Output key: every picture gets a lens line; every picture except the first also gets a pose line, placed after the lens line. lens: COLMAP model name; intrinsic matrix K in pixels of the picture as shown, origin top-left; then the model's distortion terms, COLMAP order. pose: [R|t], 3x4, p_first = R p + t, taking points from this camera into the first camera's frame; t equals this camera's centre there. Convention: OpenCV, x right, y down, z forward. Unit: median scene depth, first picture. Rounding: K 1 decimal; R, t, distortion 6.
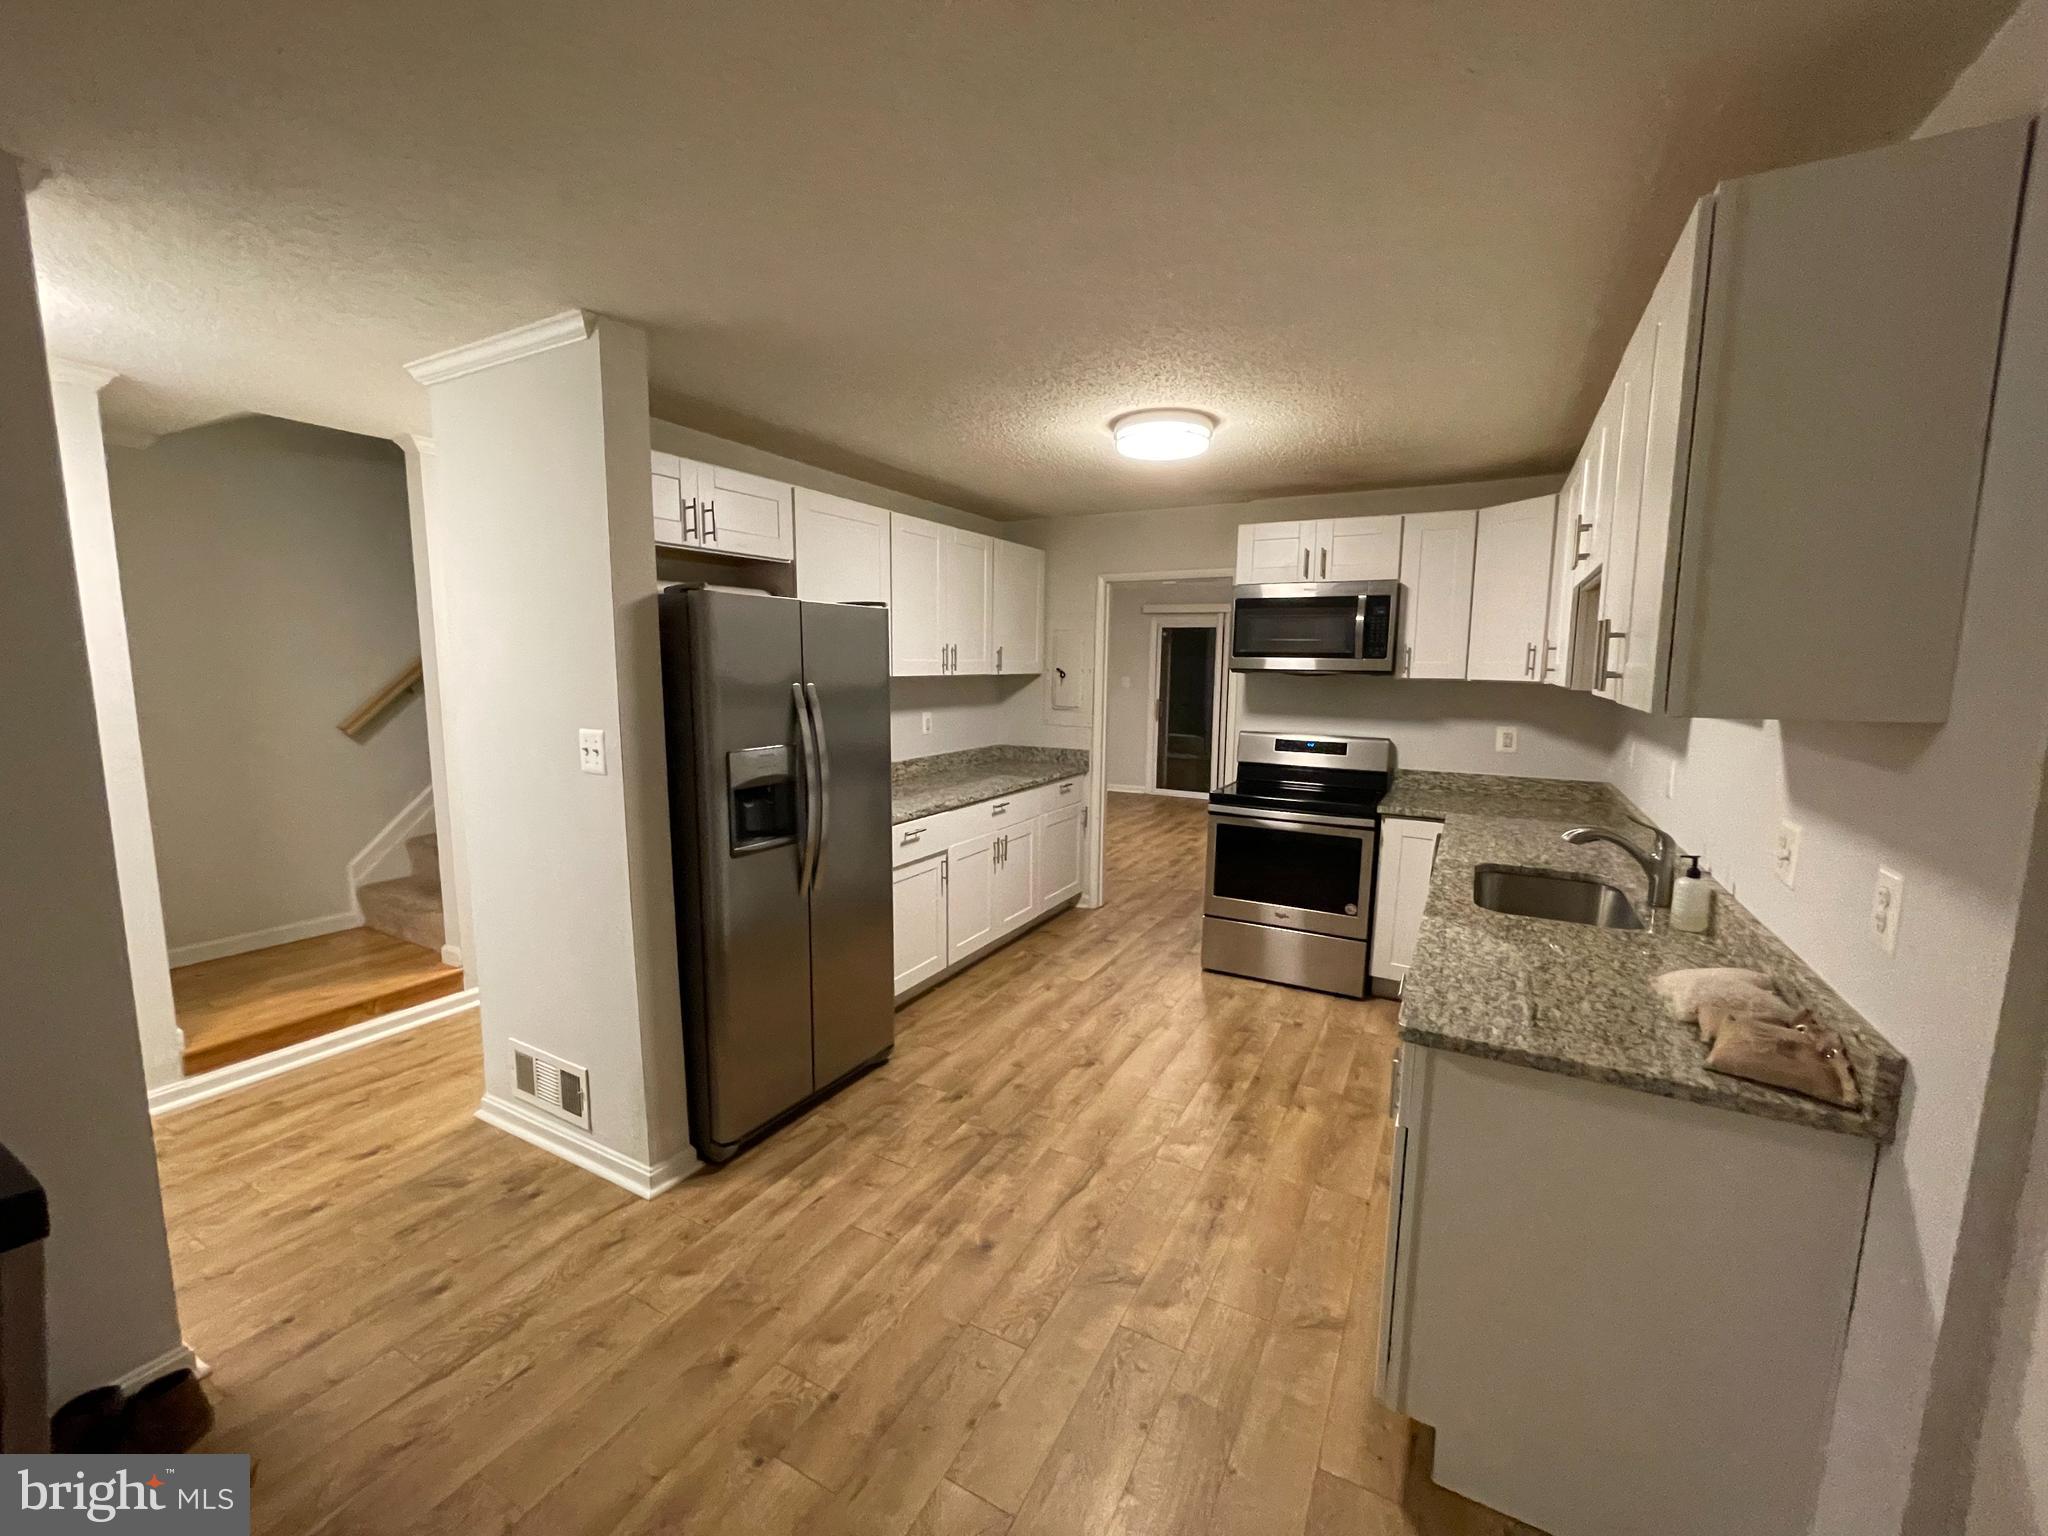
lens RADIAL K [[831.3, 0, 1015.7], [0, 831.3, 767.0], [0, 0, 1]] dist [-0.001083, 0.000269]
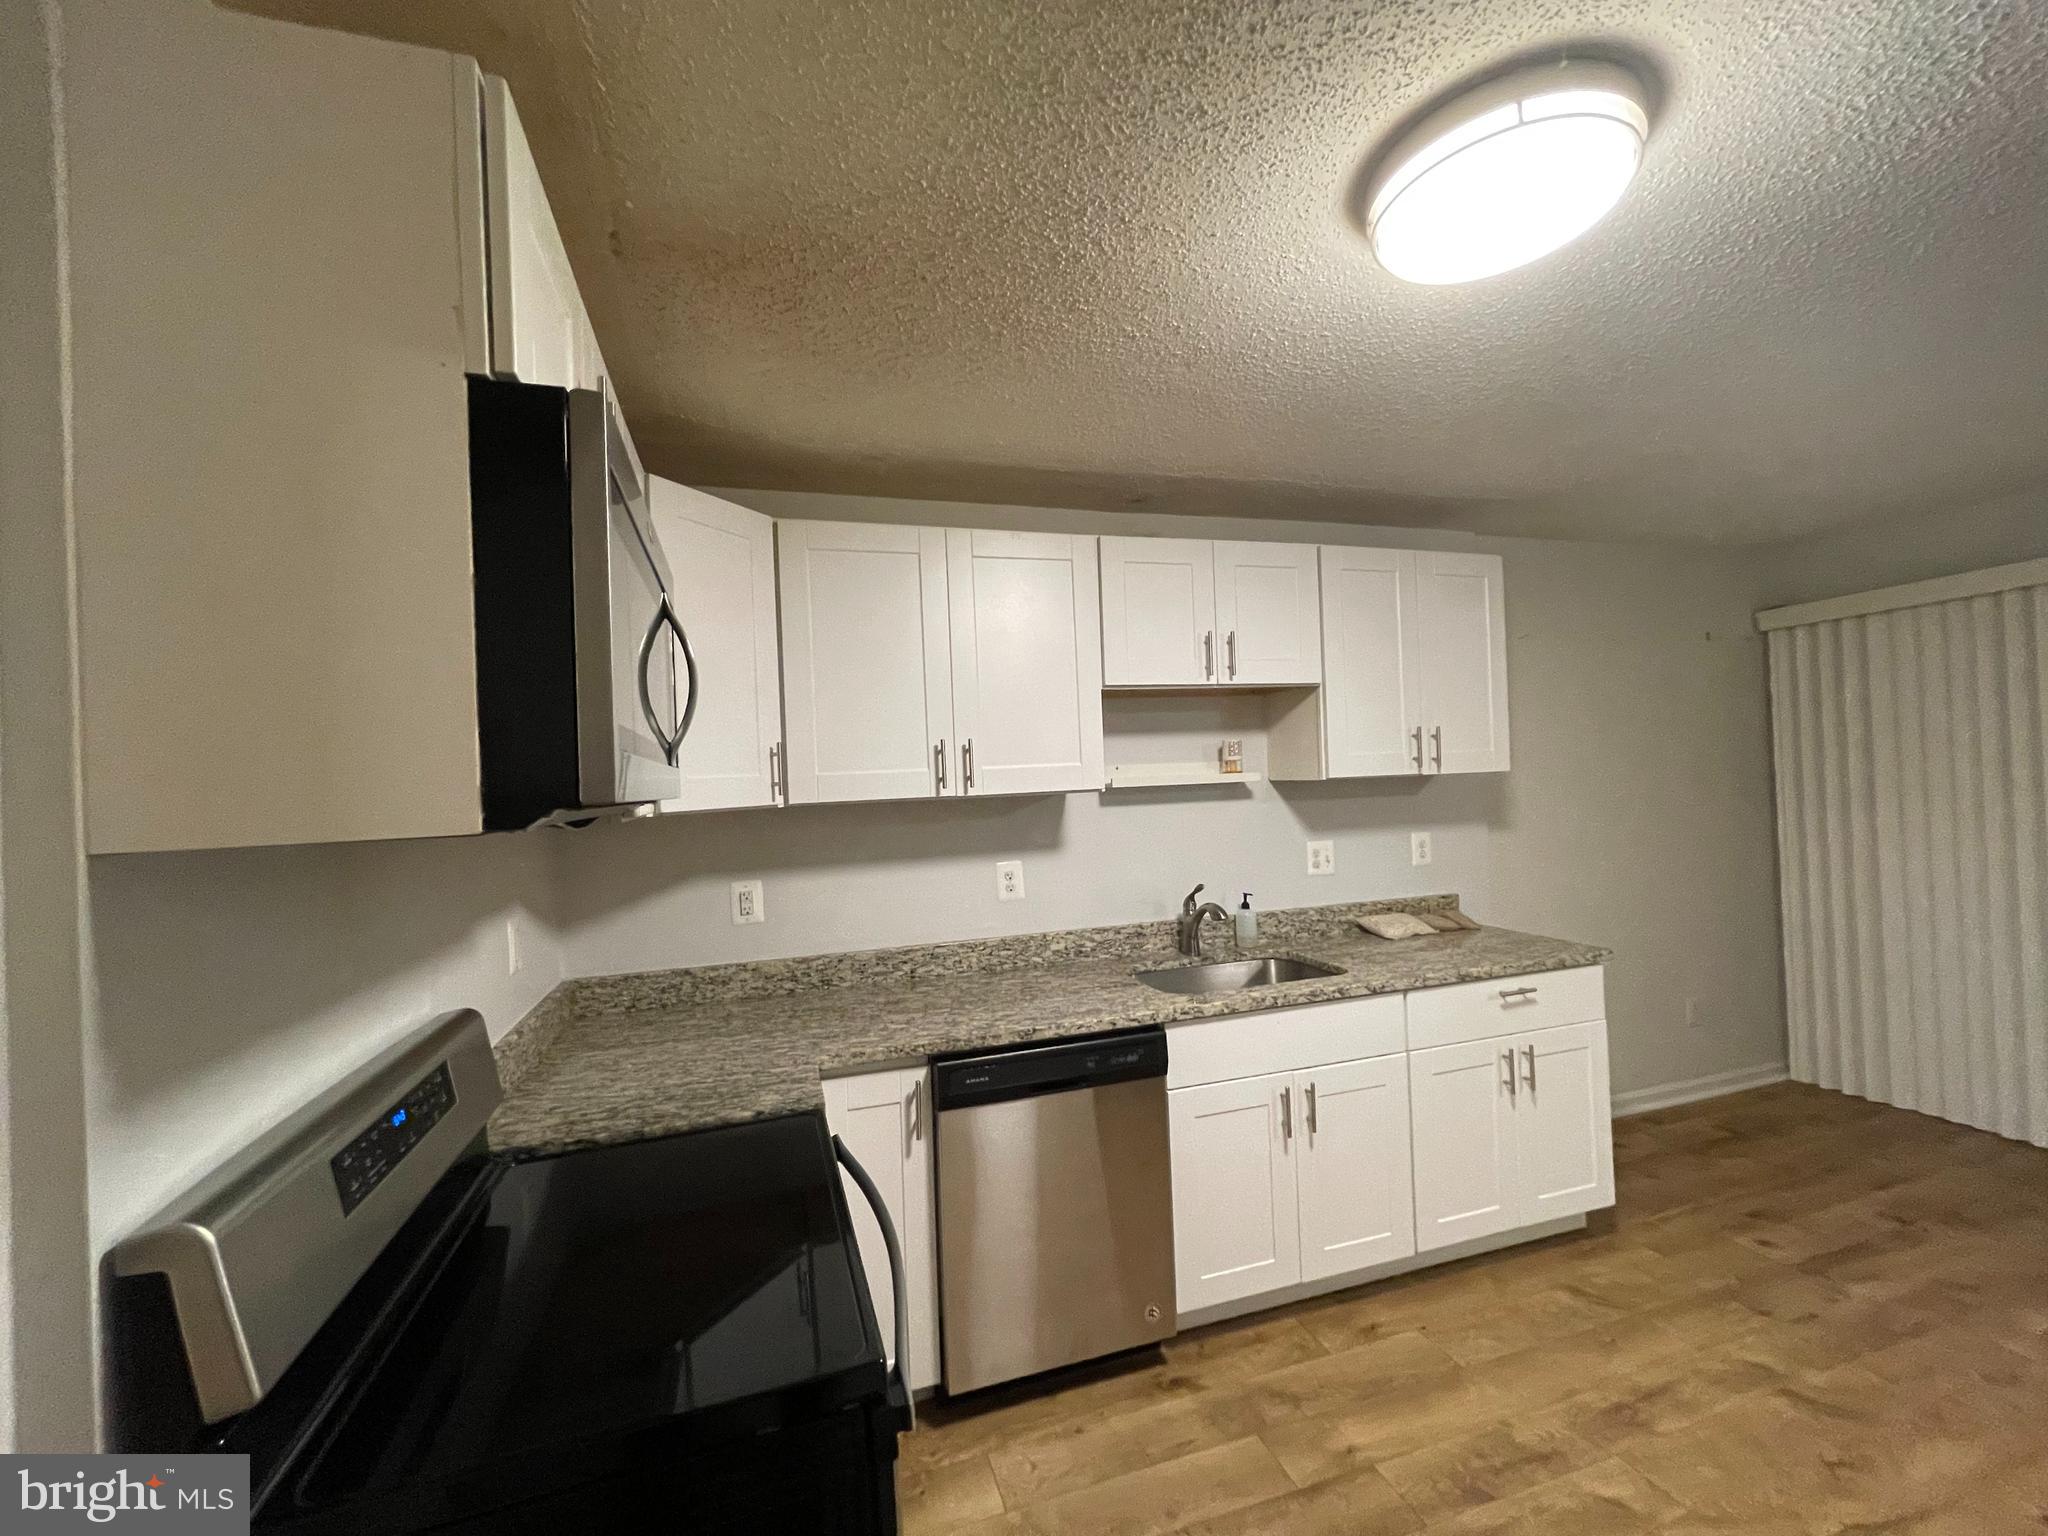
lens RADIAL K [[831.3, 0, 1015.3], [0, 831.3, 769.8], [0, 0, 1]] dist [-0.001083, 0.000269]
pose [[-0.721972, 0.024995, 0.691471, 0.068618], [0.121497, 0.988400, 0.091127, -0.168004], [-0.681172, 0.149802, -0.716634, 1.358561]]
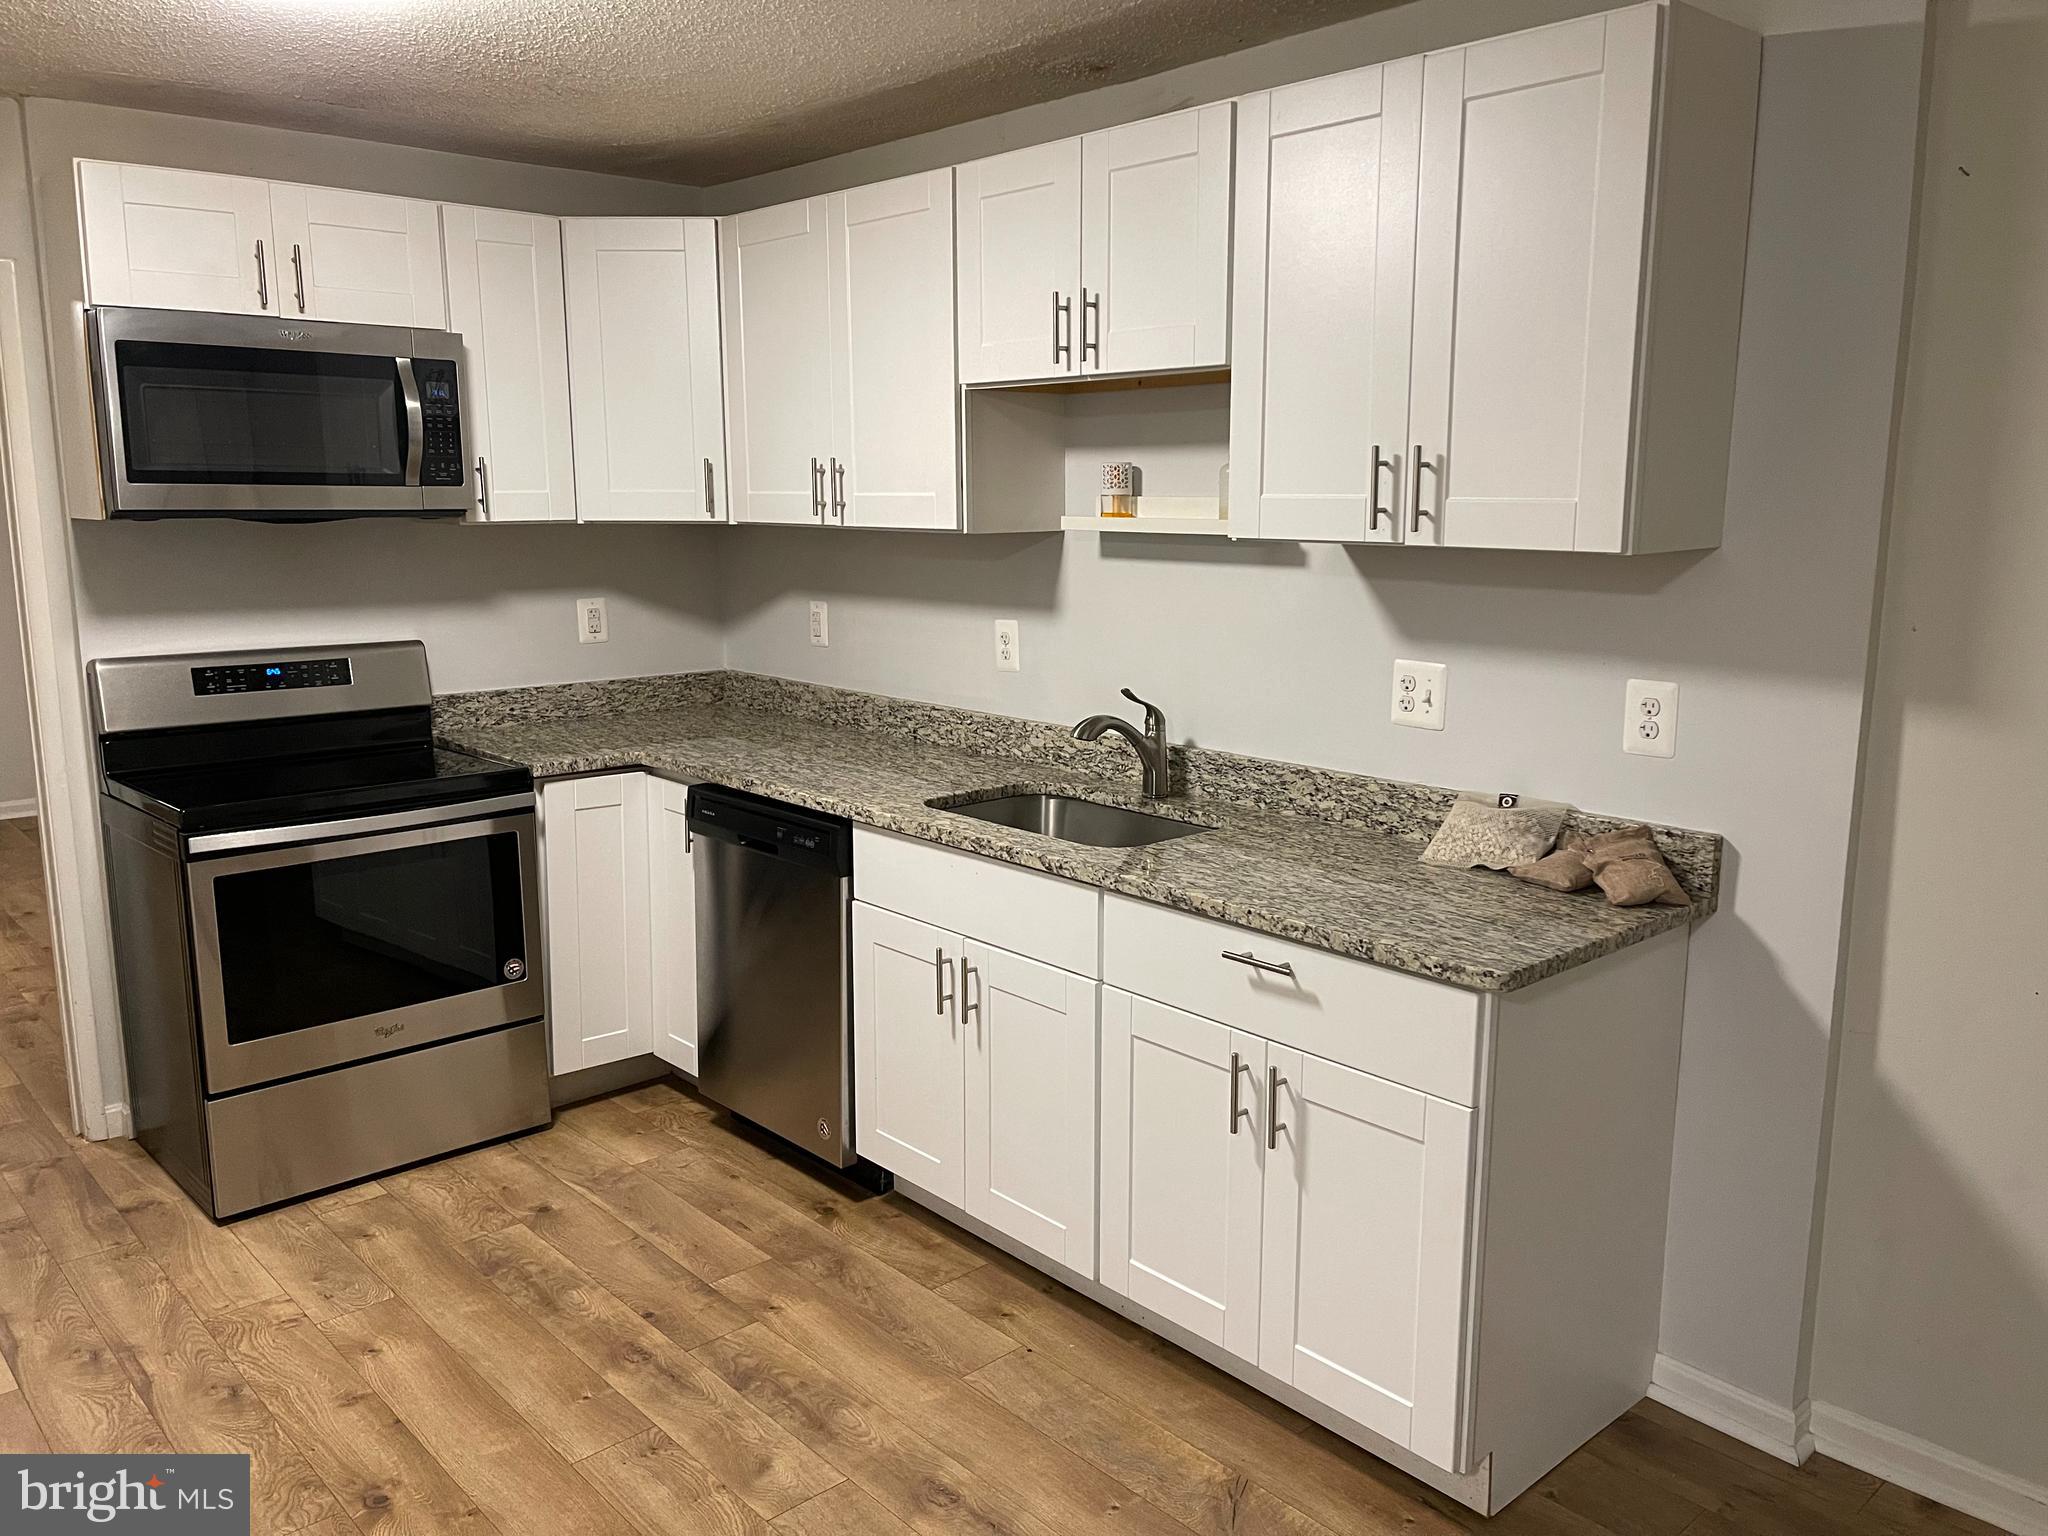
lens RADIAL K [[1553.3, 0, 1033.5], [0, 1553.3, 765.7], [0, 0, 1]] dist [0.052316, -0.059793]
pose [[0.317399, -0.177337, 0.931563, -0.443759], [0.123982, 0.981687, 0.144636, -0.064394], [-0.940152, 0.069590, 0.333573, 0.406714]]
